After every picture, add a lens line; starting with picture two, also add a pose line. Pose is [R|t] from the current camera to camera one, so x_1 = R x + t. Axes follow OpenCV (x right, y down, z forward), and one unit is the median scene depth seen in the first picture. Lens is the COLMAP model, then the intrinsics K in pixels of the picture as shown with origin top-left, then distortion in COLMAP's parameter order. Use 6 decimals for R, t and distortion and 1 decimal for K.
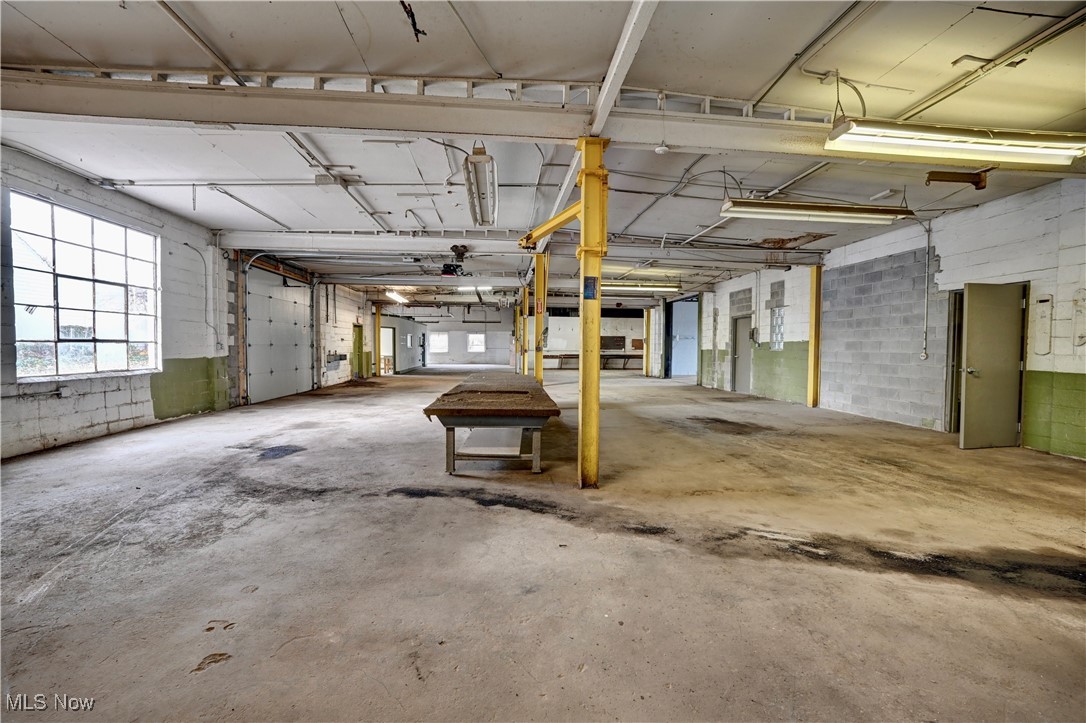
lens RADIAL K [[434.5, 0, 543.0], [0, 434.5, 361.5], [0, 0, 1]] dist [-0.024911, 0.005520]
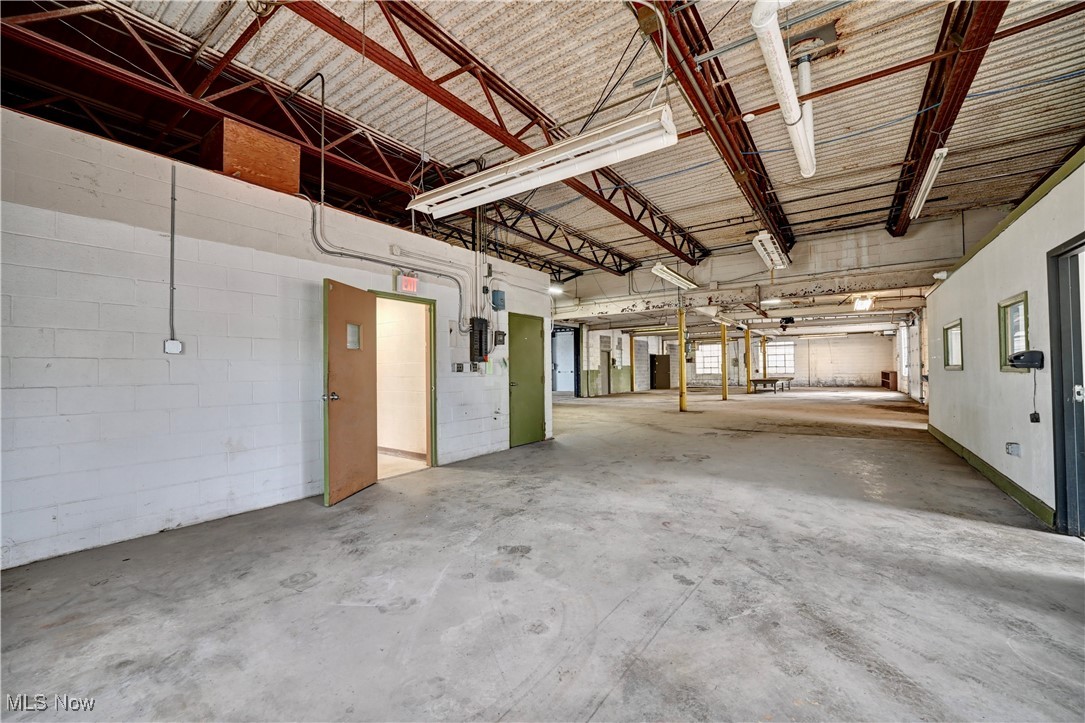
lens RADIAL K [[434.1, 0, 542.5], [0, 434.1, 361.5], [0, 0, 1]] dist [-0.024911, 0.005520]
pose [[-0.751272, 0.012425, 0.659876, -0.863245], [0.026395, 0.999589, 0.011229, -0.148128], [-0.659465, 0.025853, -0.751290, 4.209338]]
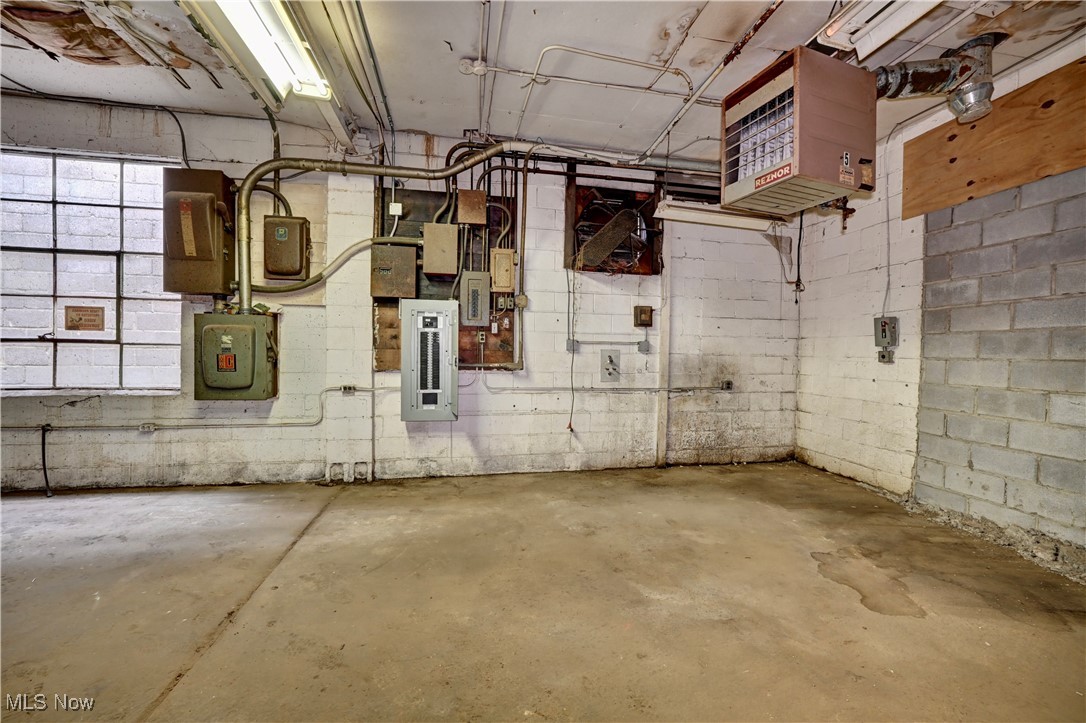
lens RADIAL K [[434.5, 0, 543.0], [0, 434.5, 361.5], [0, 0, 1]] dist [-0.024911, 0.005520]
pose [[0.085789, 0.019840, -0.996116, -0.251432], [-0.047534, 0.998745, 0.015799, -0.049527], [0.995179, 0.045994, 0.086624, 1.335652]]
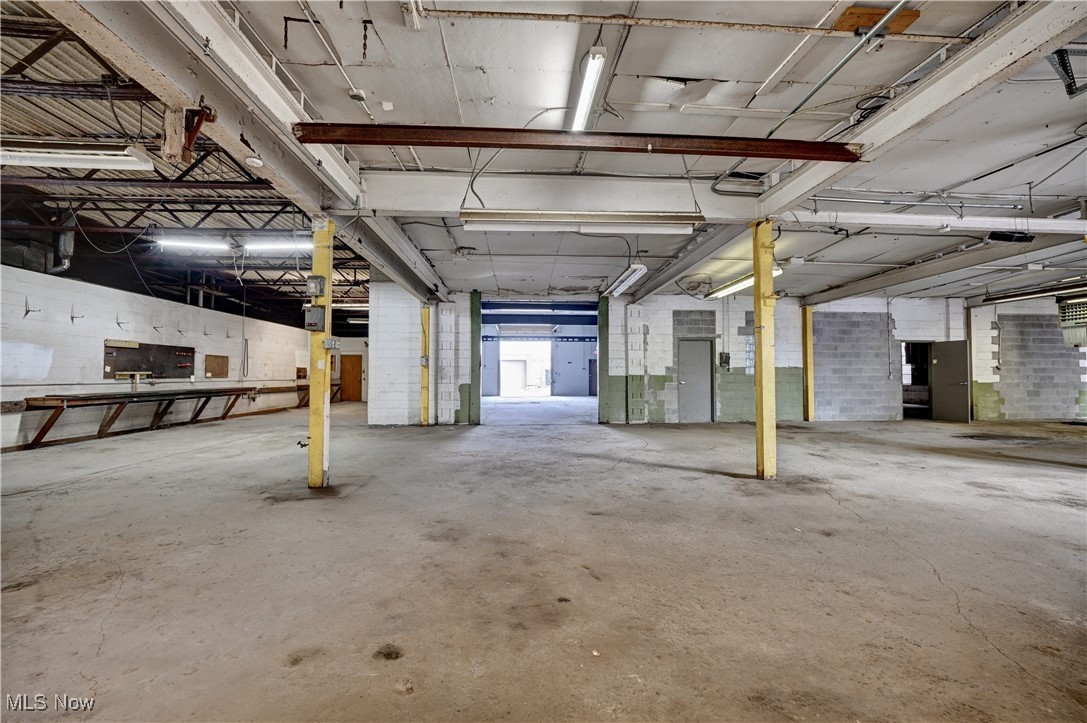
lens RADIAL K [[434.9, 0, 543.5], [0, 434.9, 361.5], [0, 0, 1]] dist [-0.024911, 0.005520]
pose [[0.037433, 0.022685, 0.999042, -0.802291], [0.033104, 0.999165, -0.023928, -0.075400], [-0.998751, 0.033968, 0.036651, 2.180835]]
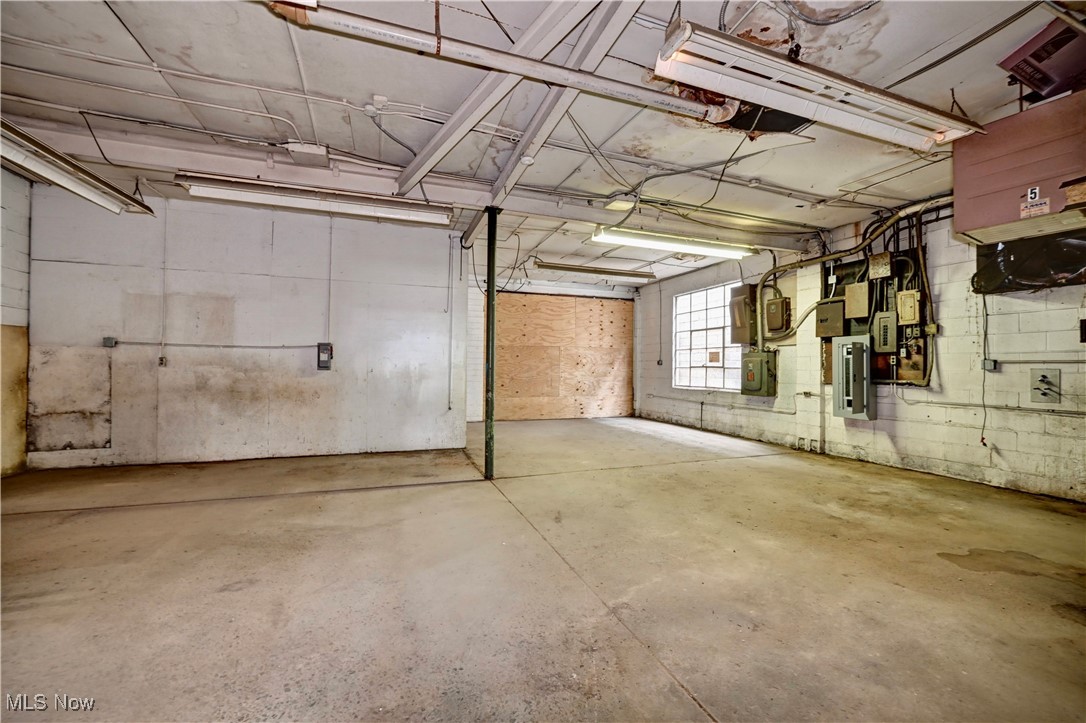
lens RADIAL K [[434.5, 0, 543.0], [0, 434.5, 361.5], [0, 0, 1]] dist [-0.024911, 0.005520]
pose [[-0.970338, -0.015819, -0.241233, -0.055188], [-0.020816, 0.999618, 0.018180, -0.067619], [0.240854, 0.022663, -0.970297, 1.893813]]
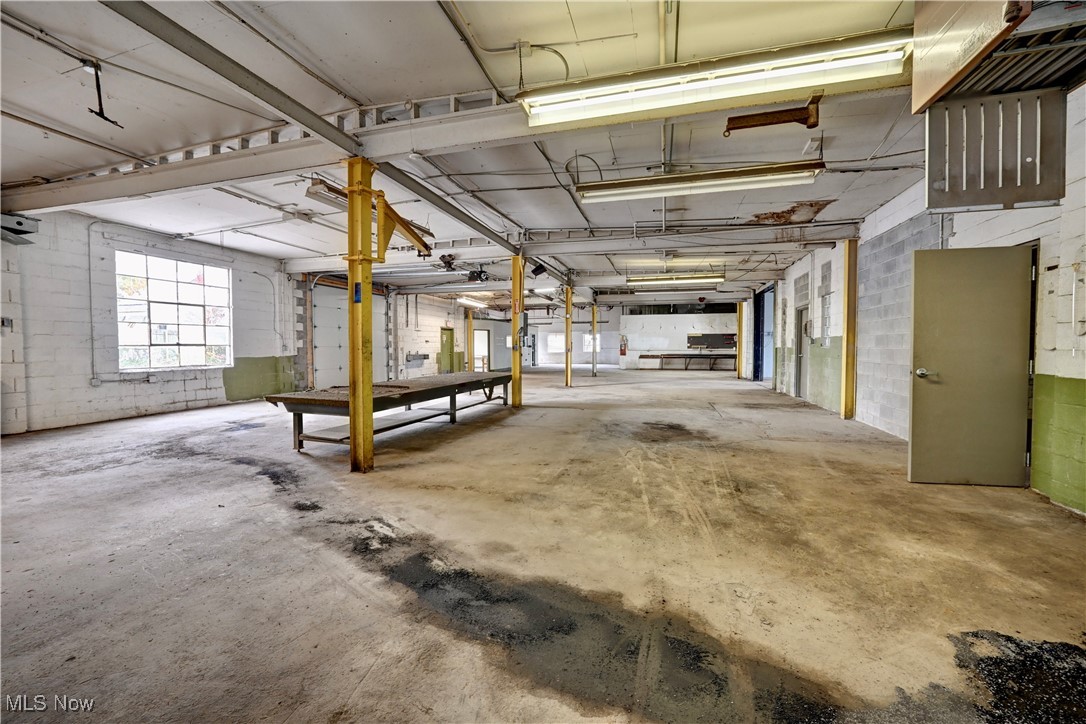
lens RADIAL K [[434.5, 0, 543.0], [0, 434.5, 362.0], [0, 0, 1]] dist [-0.024911, 0.005520]
pose [[0.928978, 0.003621, -0.370117, 0.510532], [-0.003425, 0.999993, 0.001185, 0.003160], [0.370119, 0.000167, 0.928984, 0.075888]]
